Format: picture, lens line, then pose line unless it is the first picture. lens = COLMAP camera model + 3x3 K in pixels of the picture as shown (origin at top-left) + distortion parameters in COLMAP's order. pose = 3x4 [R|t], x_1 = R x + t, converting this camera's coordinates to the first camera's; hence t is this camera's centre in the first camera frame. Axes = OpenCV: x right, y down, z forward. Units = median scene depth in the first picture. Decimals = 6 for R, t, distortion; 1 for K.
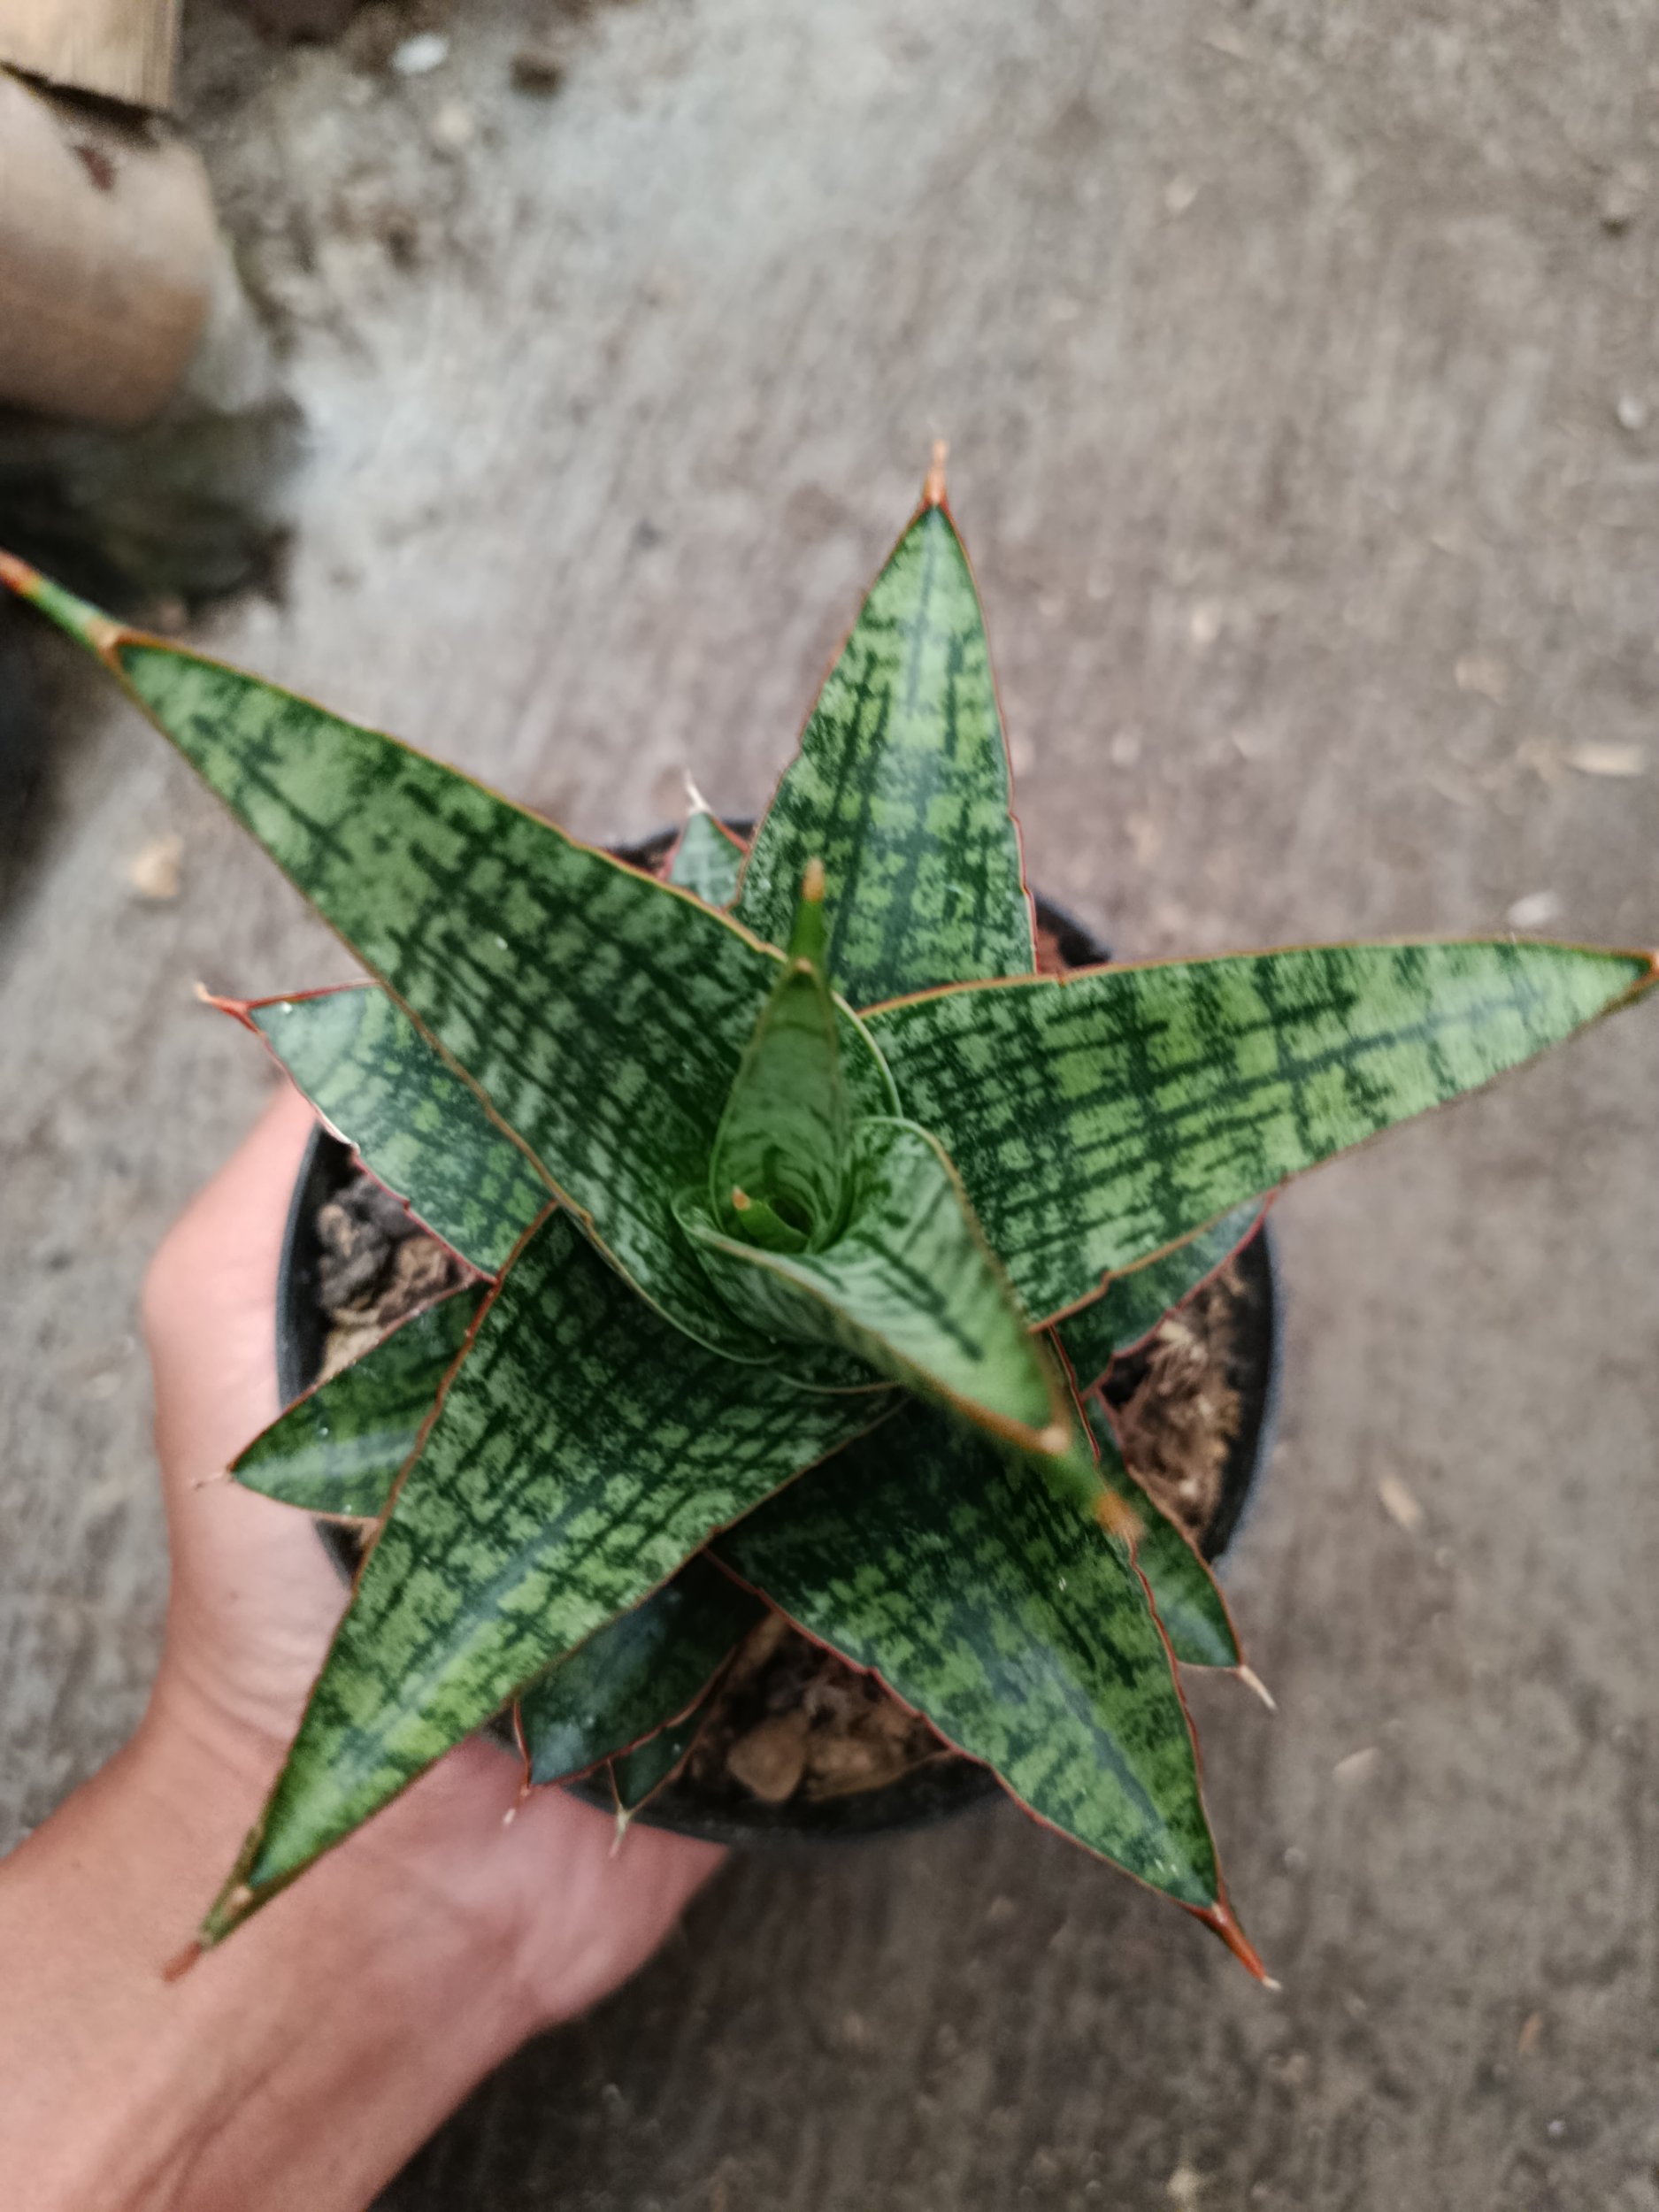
lens RADIAL K [[1693.2, 0, 830.0], [0, 1693.2, 1064.0], [0, 0, 1]] dist [-0.013888, -0.006949]
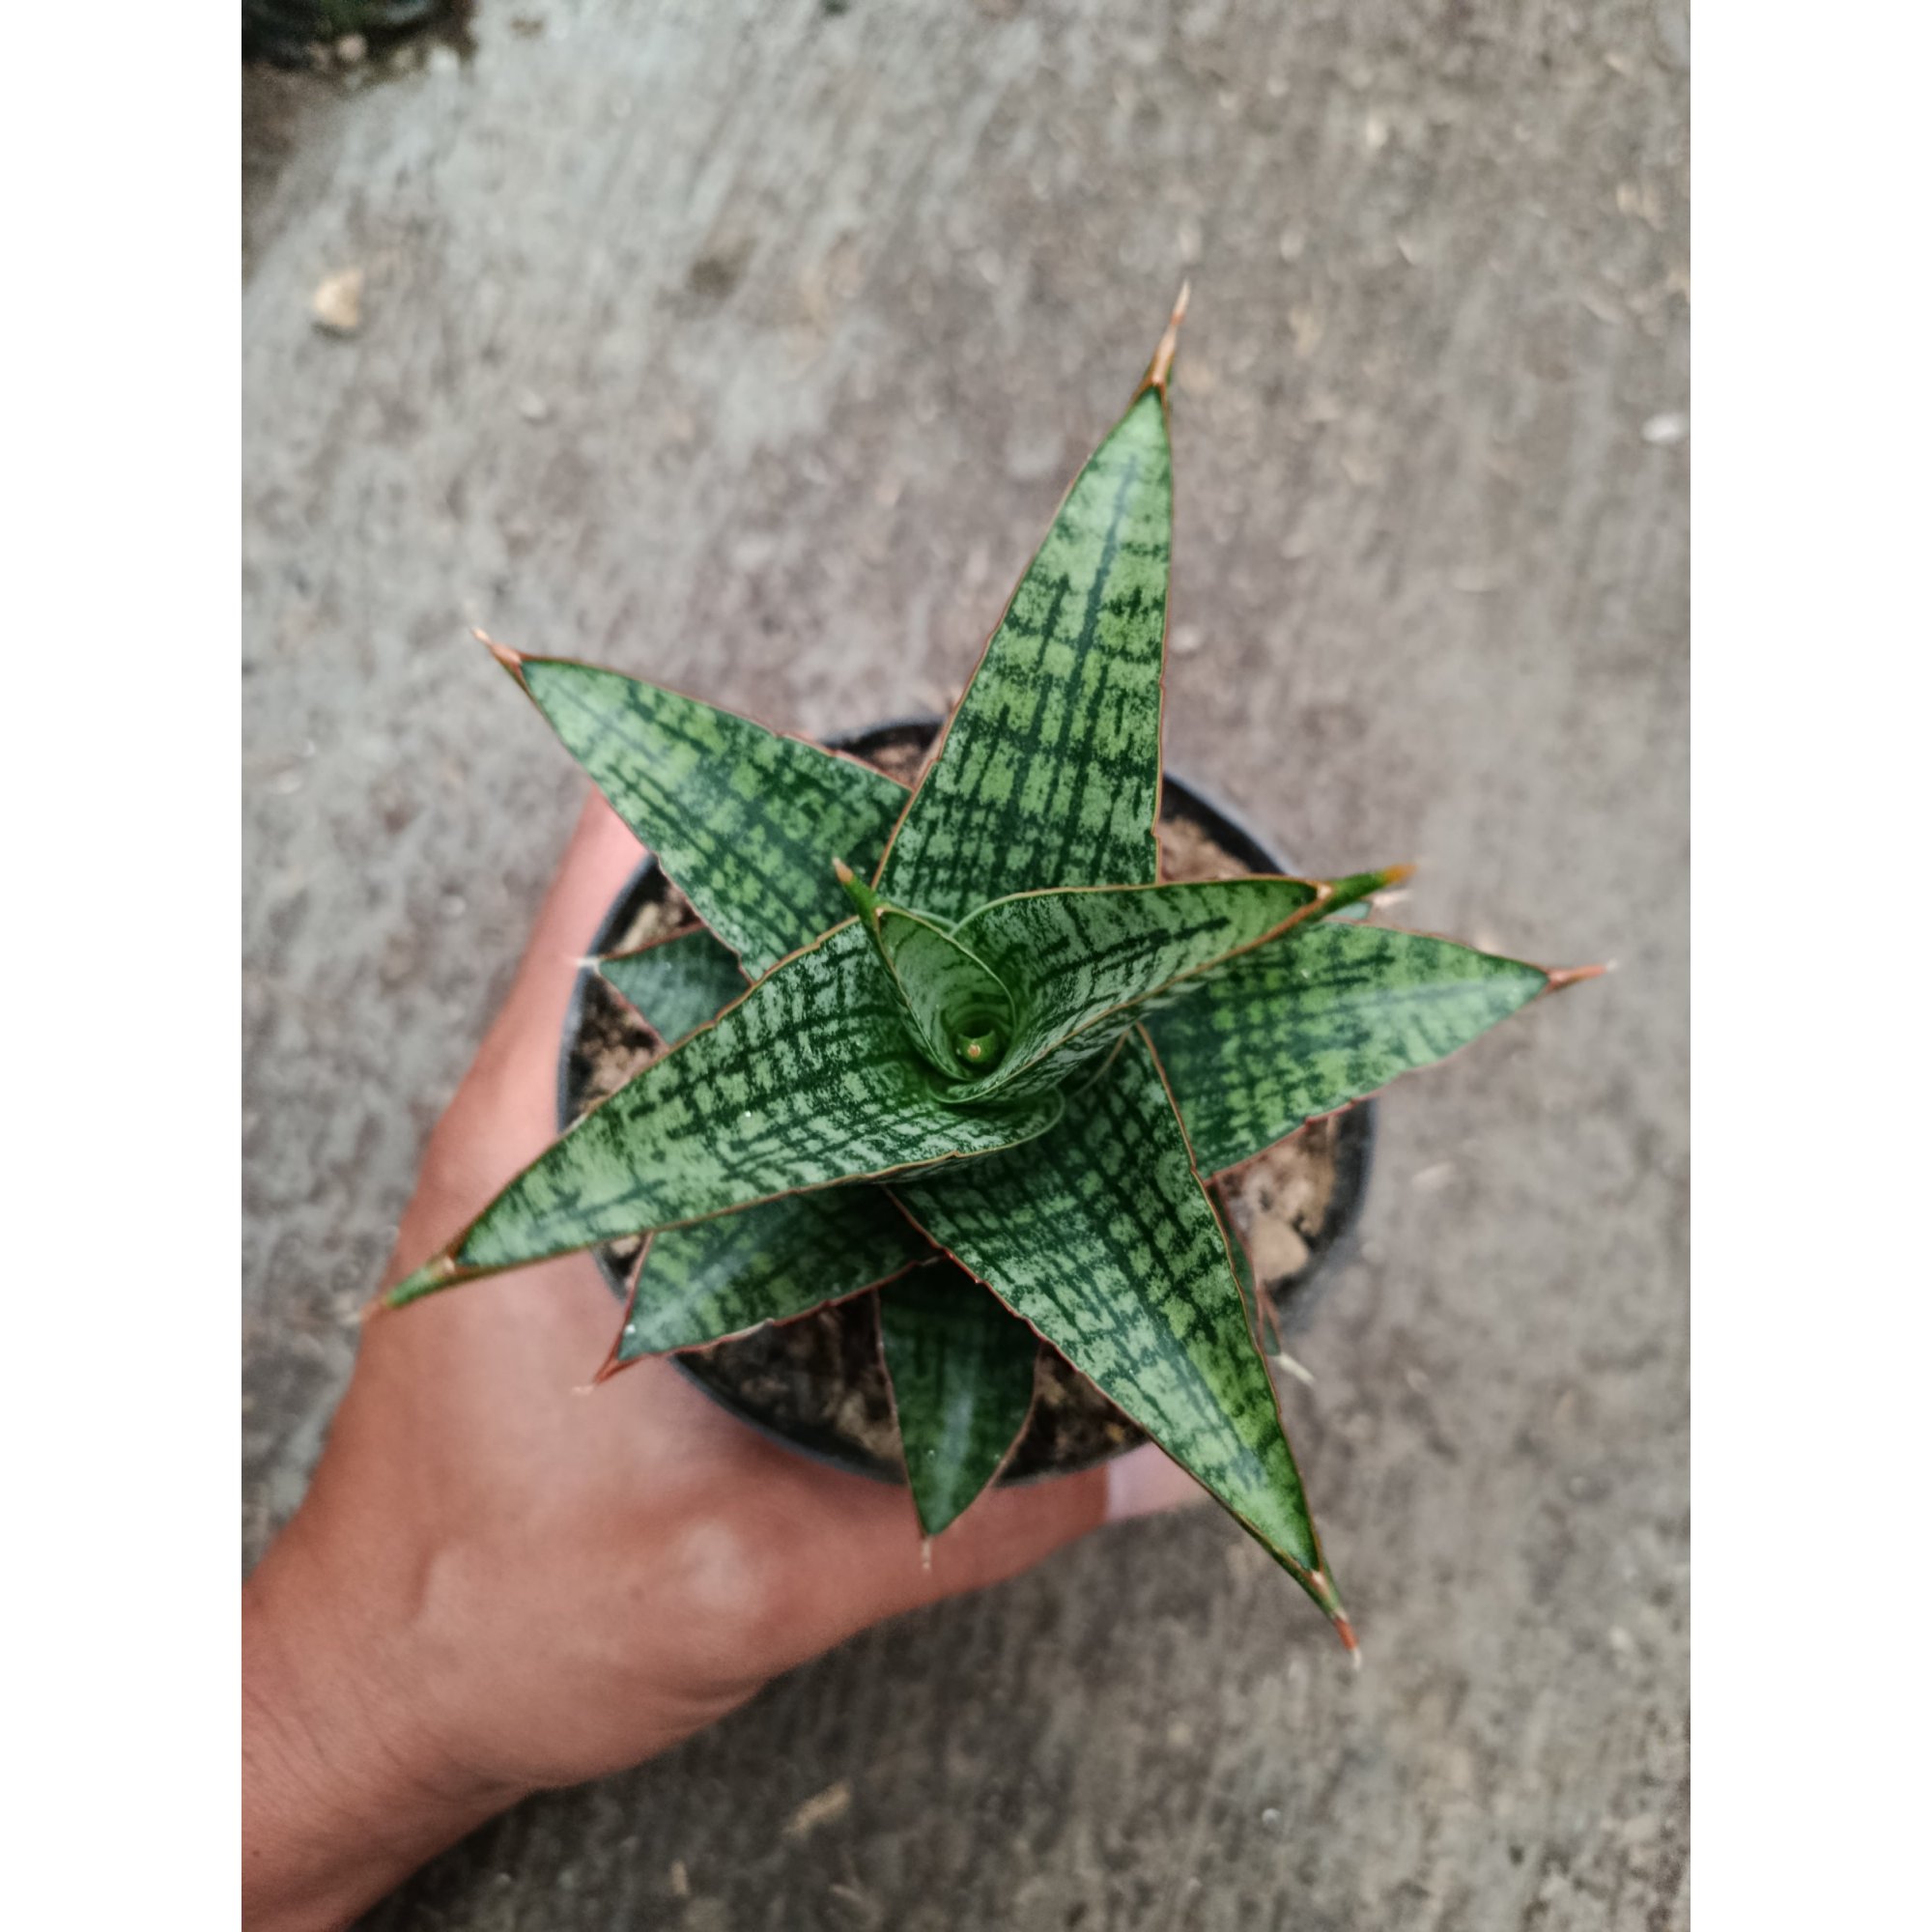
lens RADIAL K [[1459.4, 0, 963.5], [0, 1459.4, 940.7], [0, 0, 1]] dist [0.002082, 0.011756]
pose [[0.443306, -0.879472, 0.173231, -0.179828], [0.861961, 0.471285, 0.186853, -0.180497], [-0.245973, 0.066485, 0.966994, -0.099700]]
